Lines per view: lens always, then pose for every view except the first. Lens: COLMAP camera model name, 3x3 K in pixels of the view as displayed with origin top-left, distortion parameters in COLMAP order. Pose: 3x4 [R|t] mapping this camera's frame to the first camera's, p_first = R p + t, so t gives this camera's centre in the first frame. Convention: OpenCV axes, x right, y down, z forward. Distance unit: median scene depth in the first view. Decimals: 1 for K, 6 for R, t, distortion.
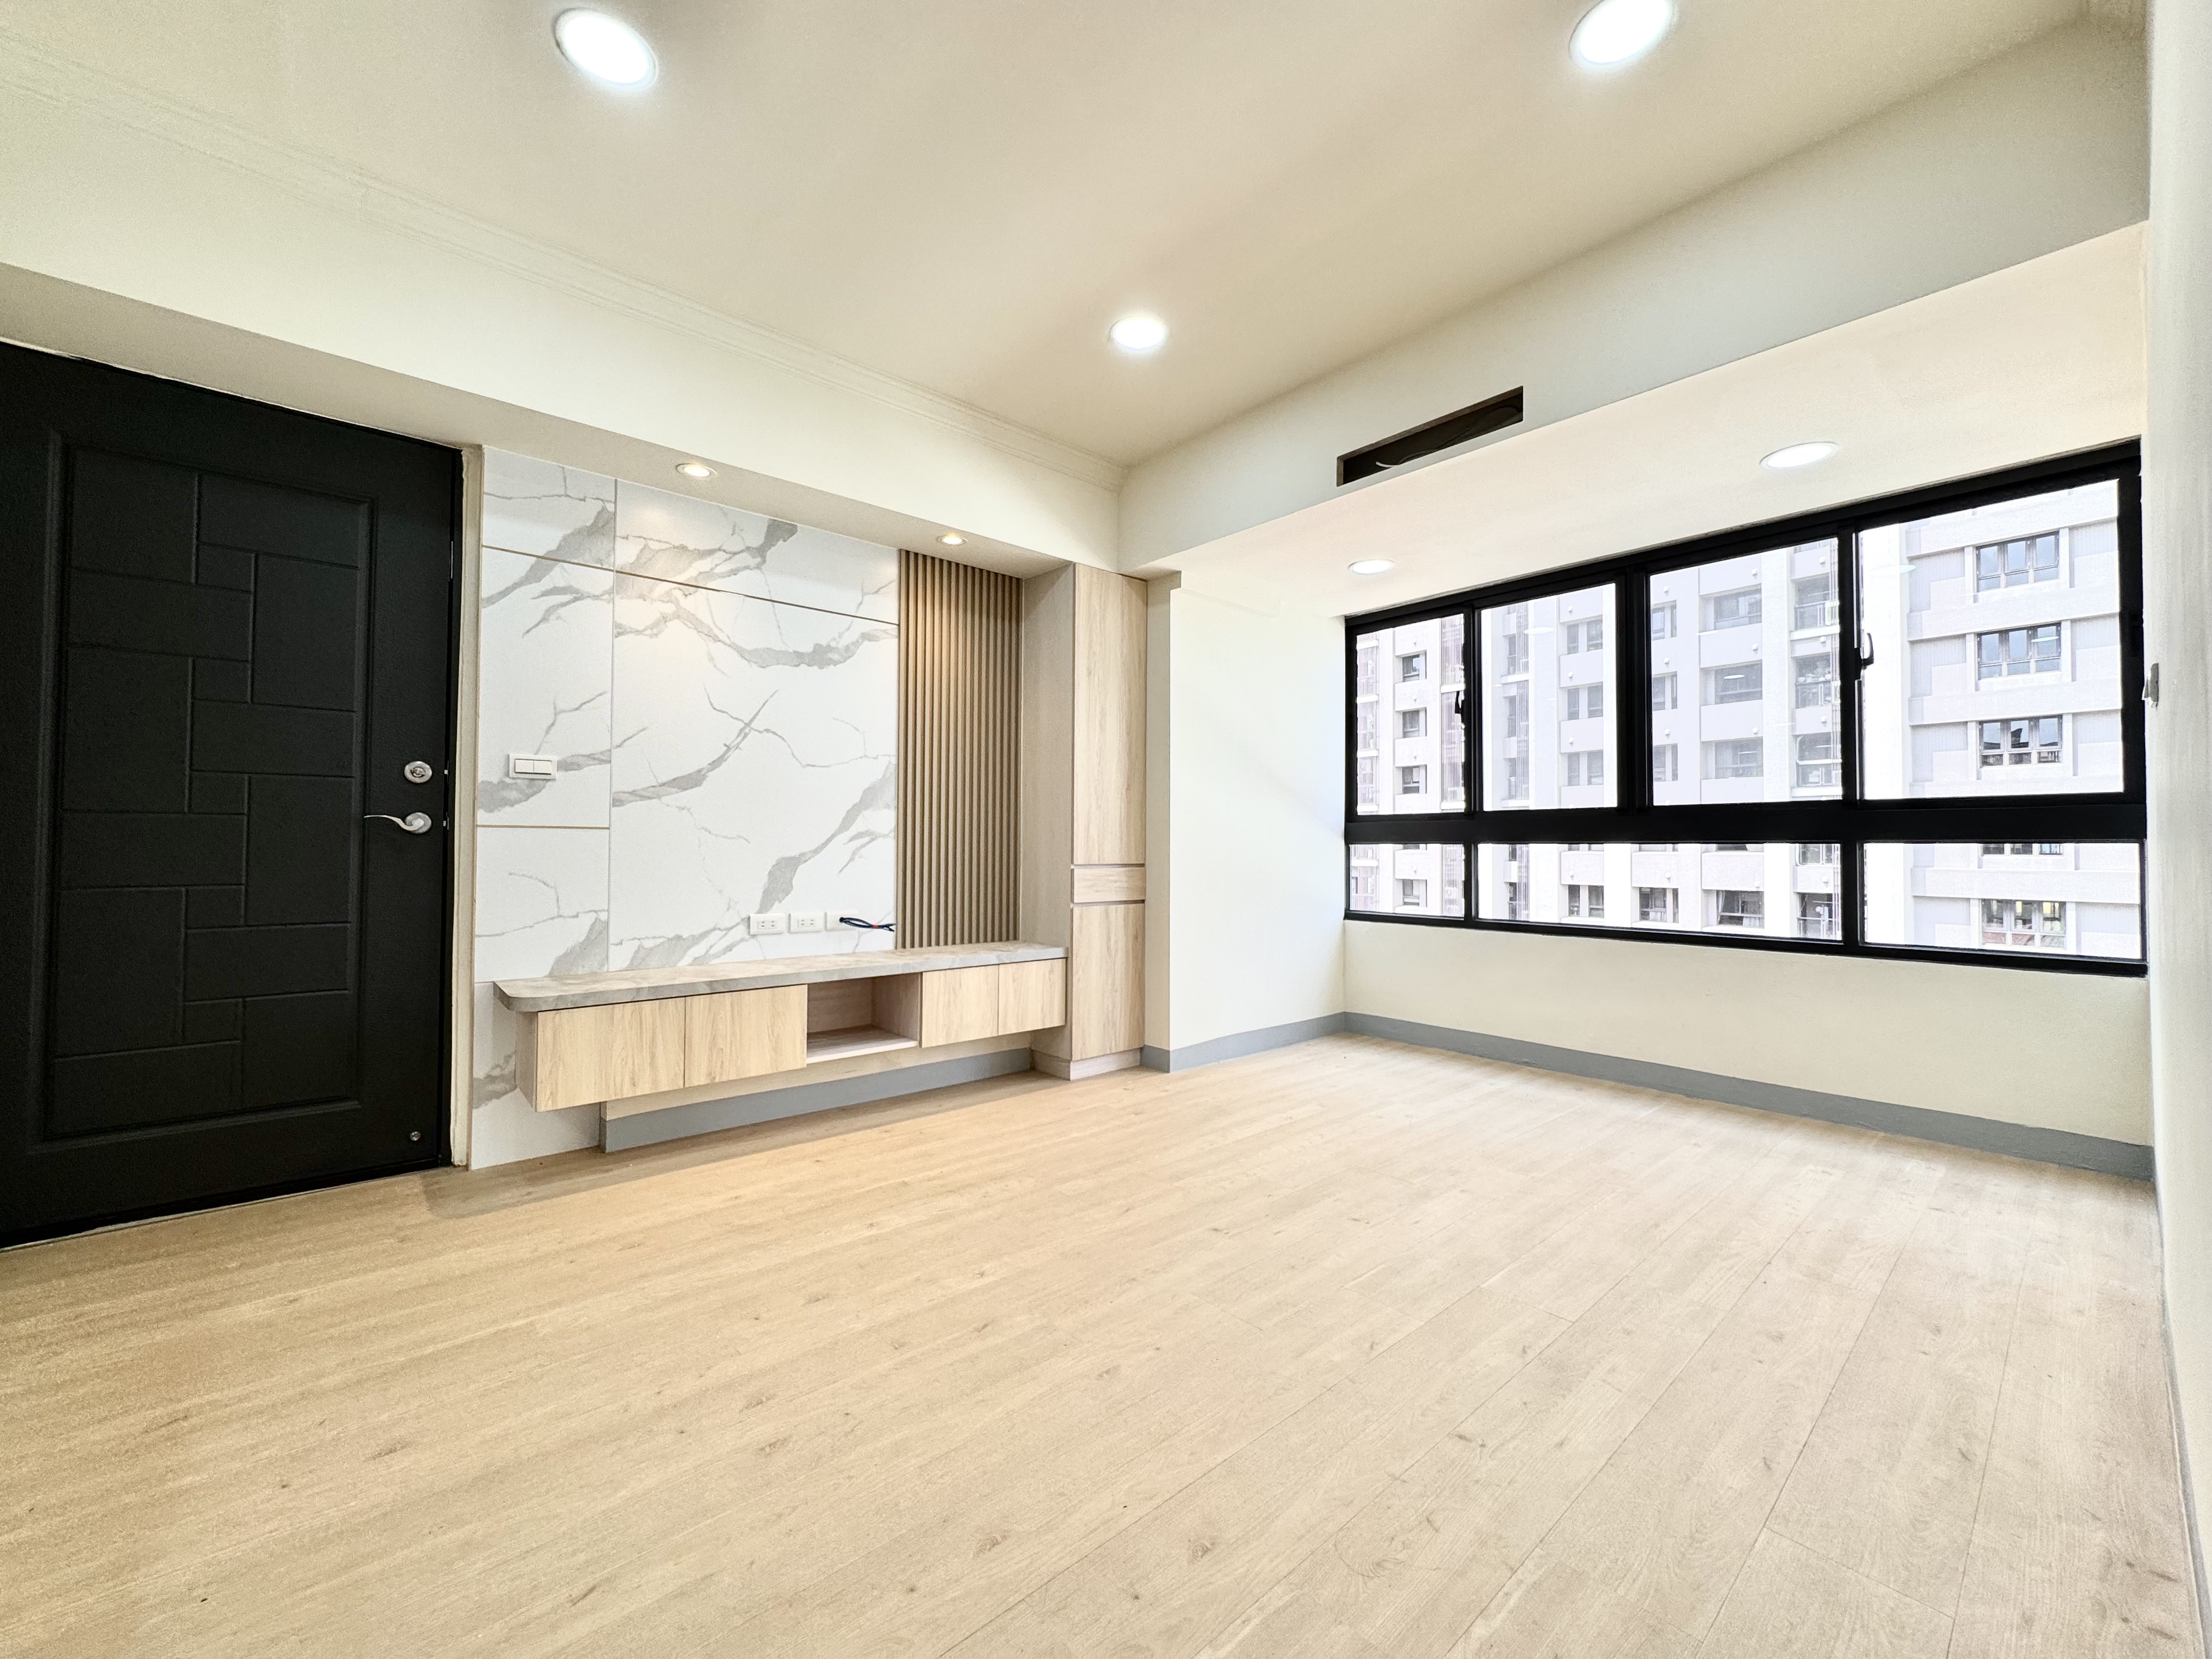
lens RADIAL K [[881.5, 0, 1106.0], [0, 881.5, 829.5], [0, 0, 1]] dist [-0.003653, -0.000280]
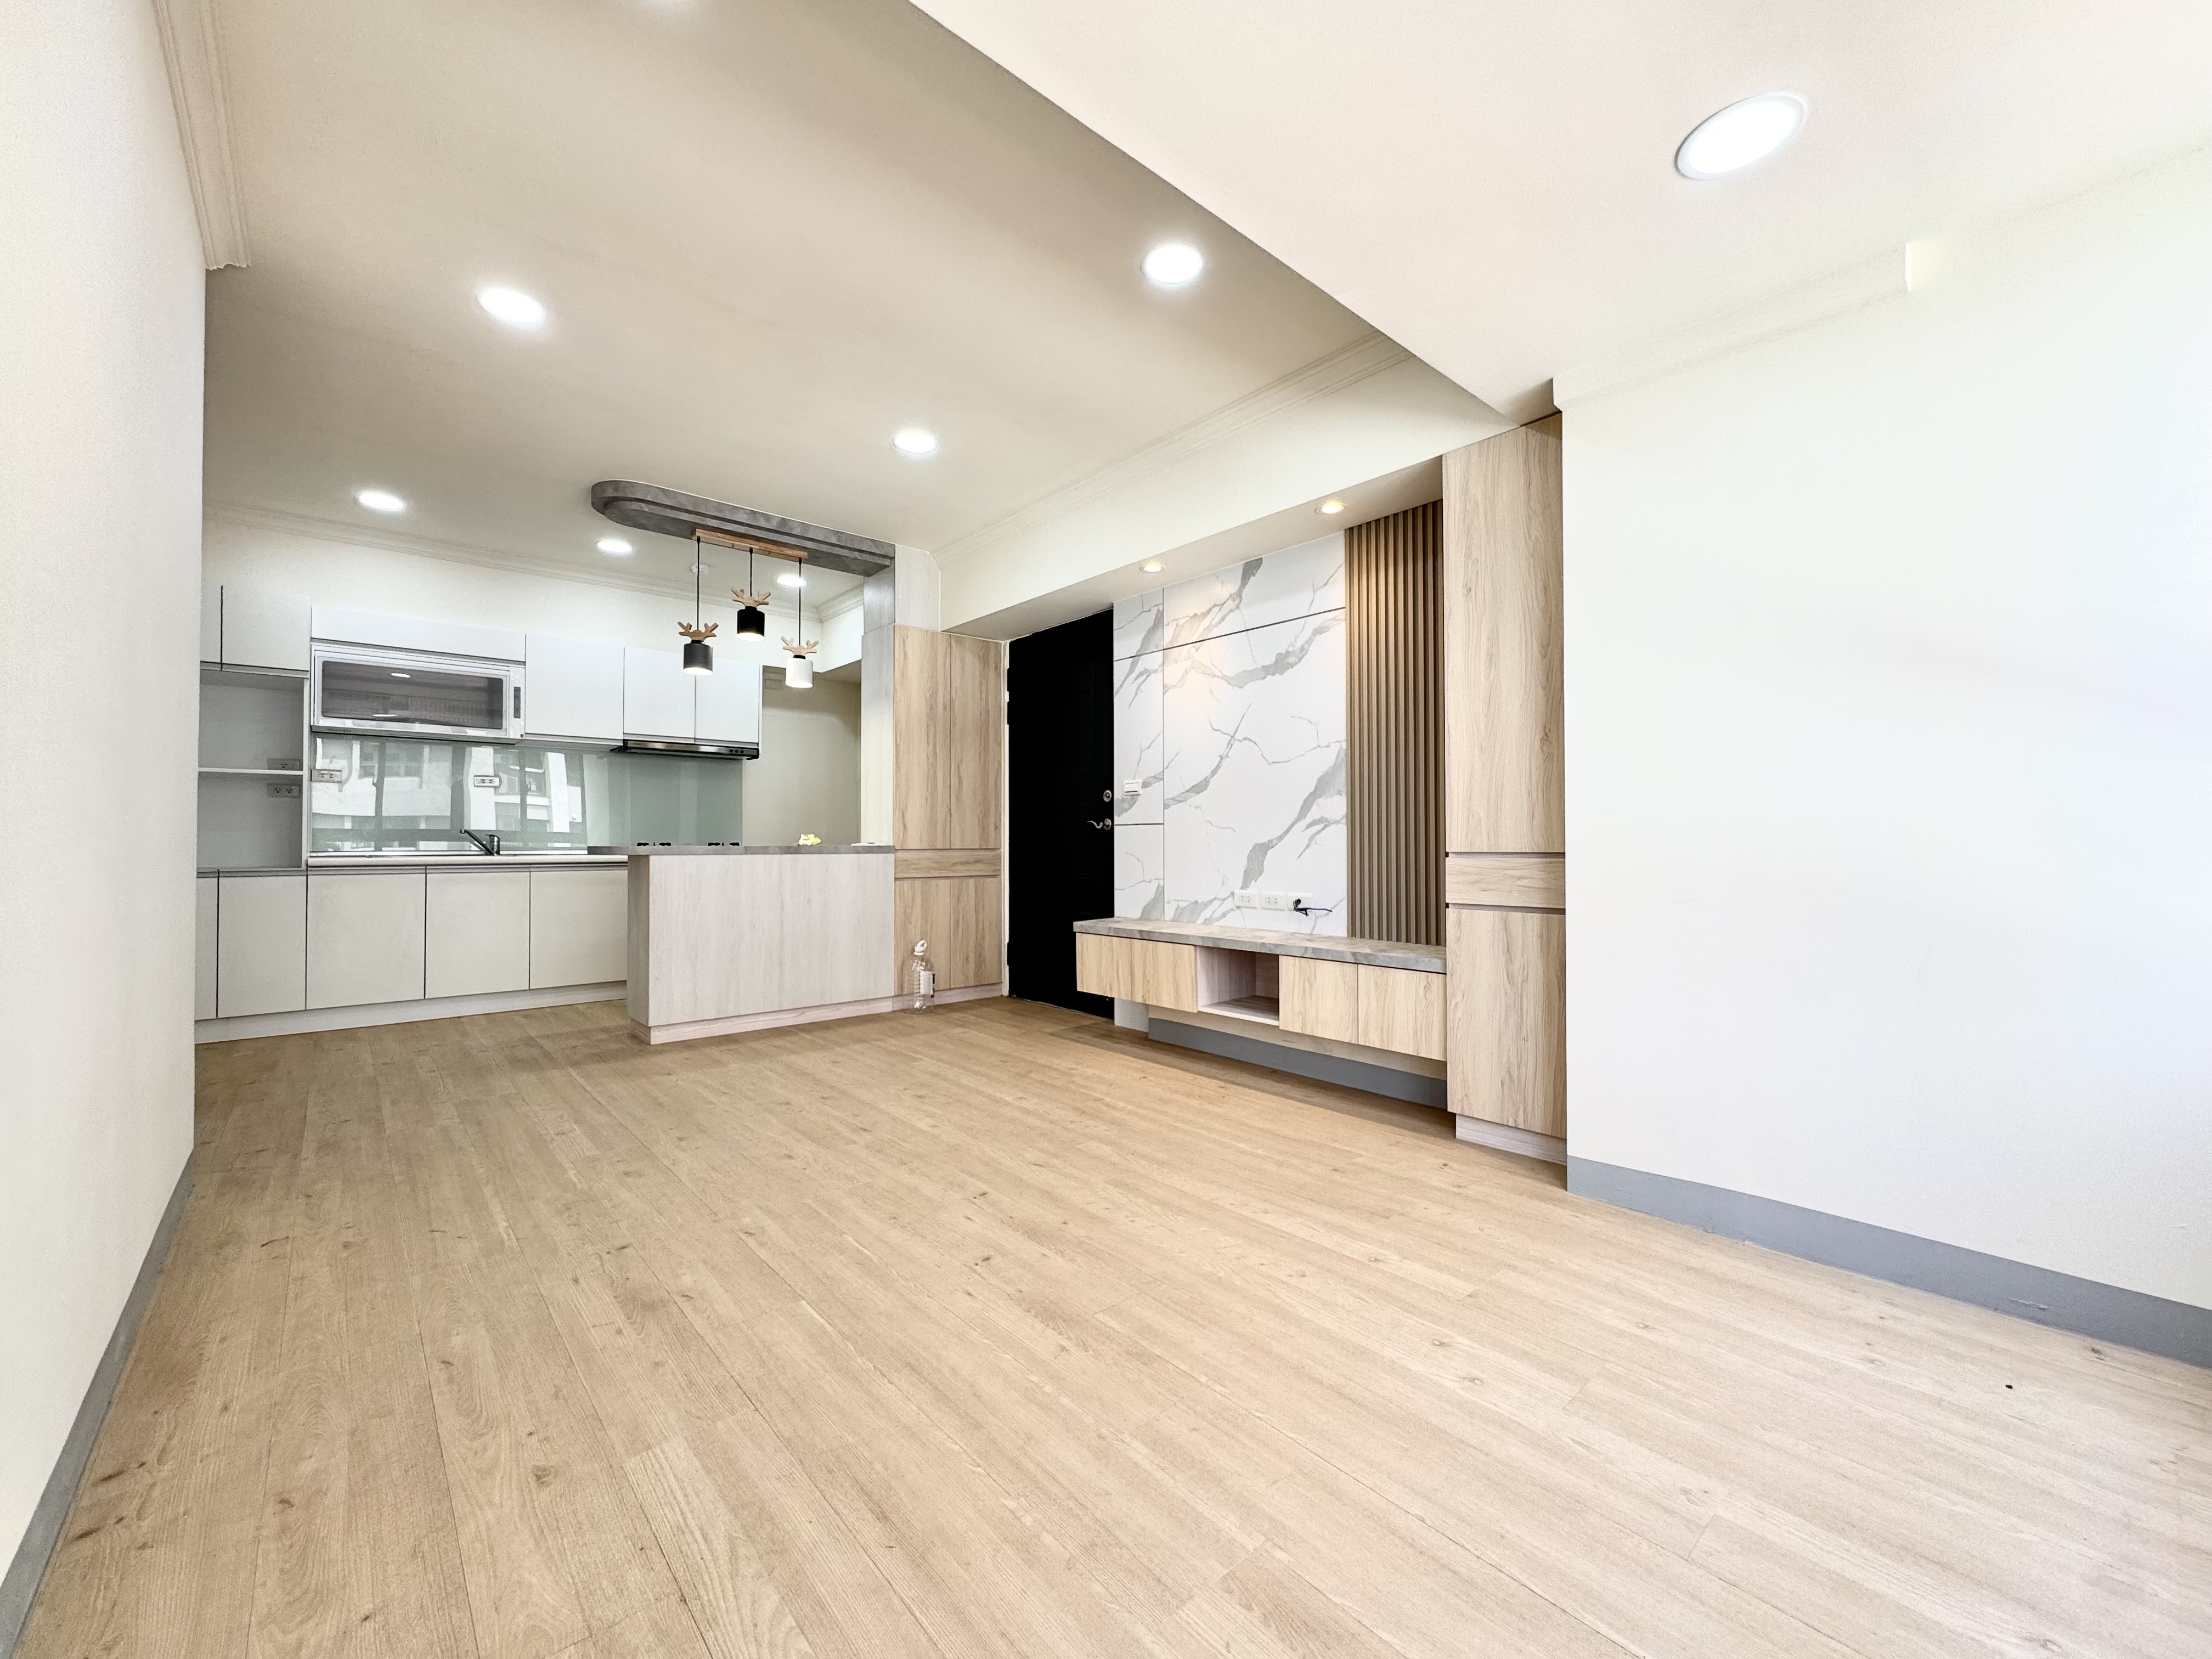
lens RADIAL K [[881.5, 0, 1106.0], [0, 881.5, 829.5], [0, 0, 1]] dist [-0.003653, -0.000280]
pose [[-0.001501, -0.022112, -0.999754, 0.845384], [0.022830, 0.999494, -0.022141, 0.035615], [0.999738, -0.022858, -0.000996, 0.830649]]
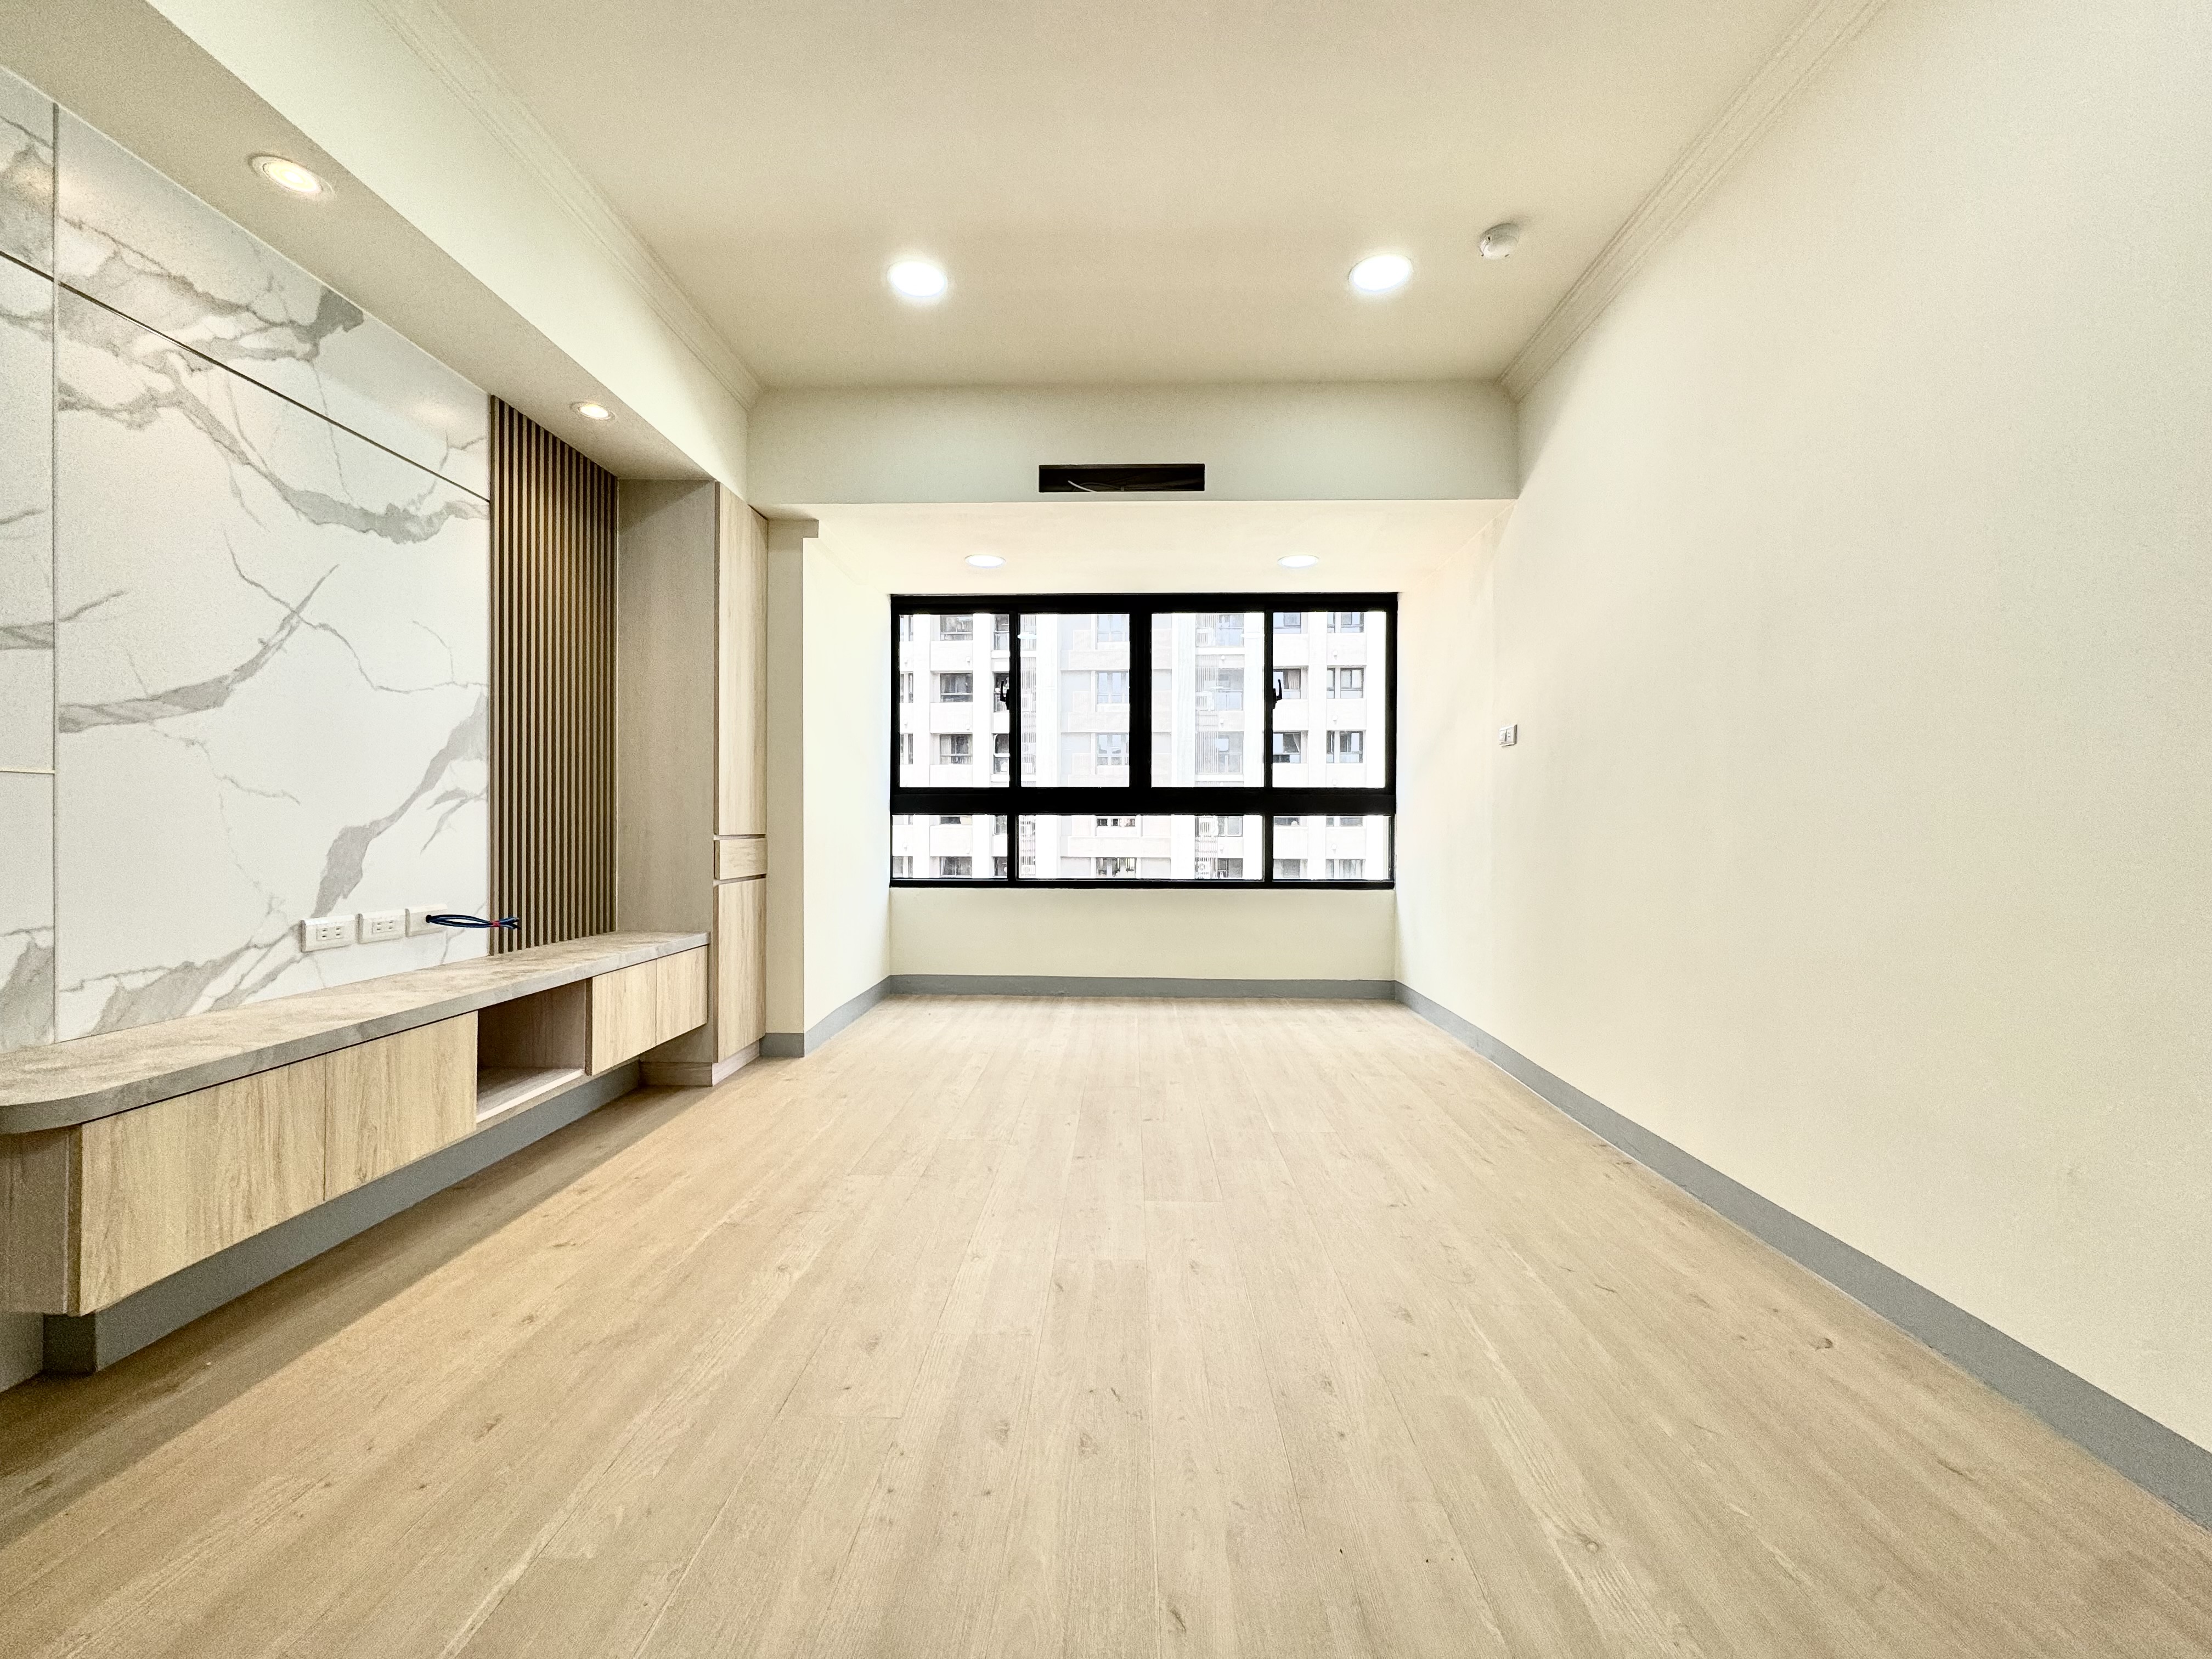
lens RADIAL K [[877.7, 0, 1106.0], [0, 877.7, 829.5], [0, 0, 1]] dist [-0.002611, -0.000242]
pose [[0.680099, -0.005907, 0.733097, -0.477088], [-0.015717, 0.999620, 0.022635, 0.010151], [-0.732952, -0.026916, 0.679747, 0.166418]]
